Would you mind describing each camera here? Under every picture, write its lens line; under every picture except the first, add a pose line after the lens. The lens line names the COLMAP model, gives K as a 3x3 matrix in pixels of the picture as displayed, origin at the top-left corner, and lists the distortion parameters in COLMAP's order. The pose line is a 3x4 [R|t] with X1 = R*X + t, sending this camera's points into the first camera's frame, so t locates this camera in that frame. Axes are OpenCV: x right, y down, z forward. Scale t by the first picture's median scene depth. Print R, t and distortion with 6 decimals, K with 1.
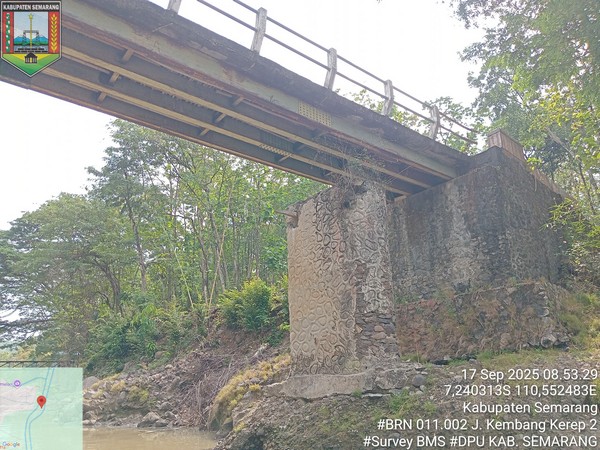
lens RADIAL K [[451.9, 0, 299.4], [0, 451.9, 223.4], [0, 0, 1]] dist [0.043886, -0.086934]
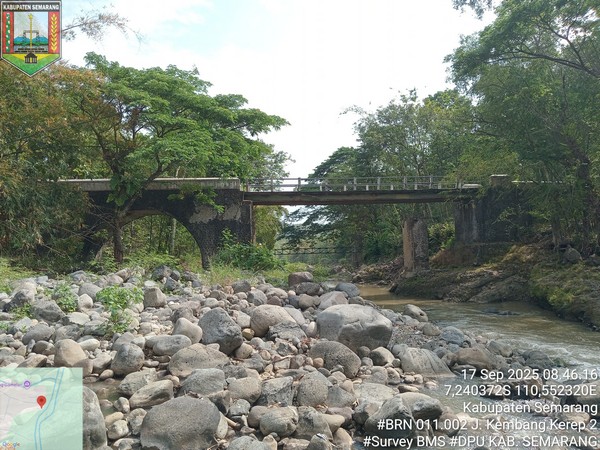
lens RADIAL K [[451.9, 0, 299.4], [0, 451.9, 223.4], [0, 0, 1]] dist [0.043886, -0.086934]
pose [[0.823885, -0.038406, -0.565454, 1.175099], [0.187089, 0.960204, 0.207378, -0.810973], [0.534986, -0.276646, 0.798283, -1.913968]]
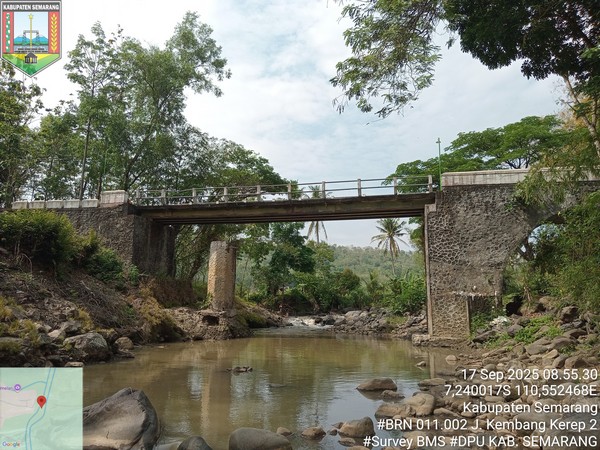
lens RADIAL K [[451.9, 0, 299.4], [0, 451.9, 223.4], [0, 0, 1]] dist [0.043886, -0.086934]
pose [[-0.618831, 0.167804, 0.767392, -2.181539], [-0.246087, 0.886327, -0.392258, 0.743106], [-0.745982, -0.431587, -0.507192, 2.016423]]
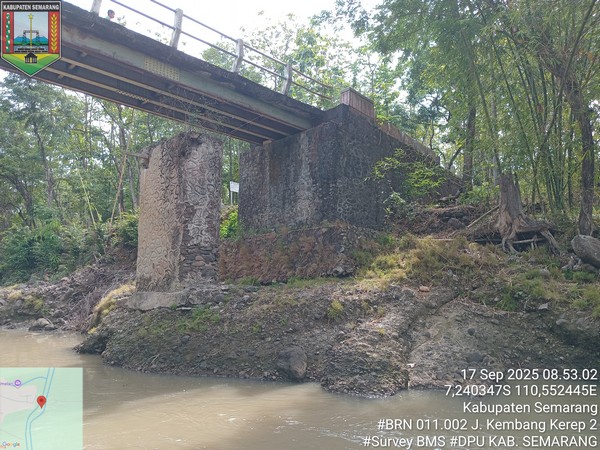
lens RADIAL K [[451.9, 0, 299.4], [0, 451.9, 223.4], [0, 0, 1]] dist [0.043886, -0.086934]
pose [[0.991322, 0.045031, 0.123505, 0.234220], [-0.066379, 0.982399, 0.174604, -0.079787], [-0.113469, -0.181287, 0.976862, -0.190305]]
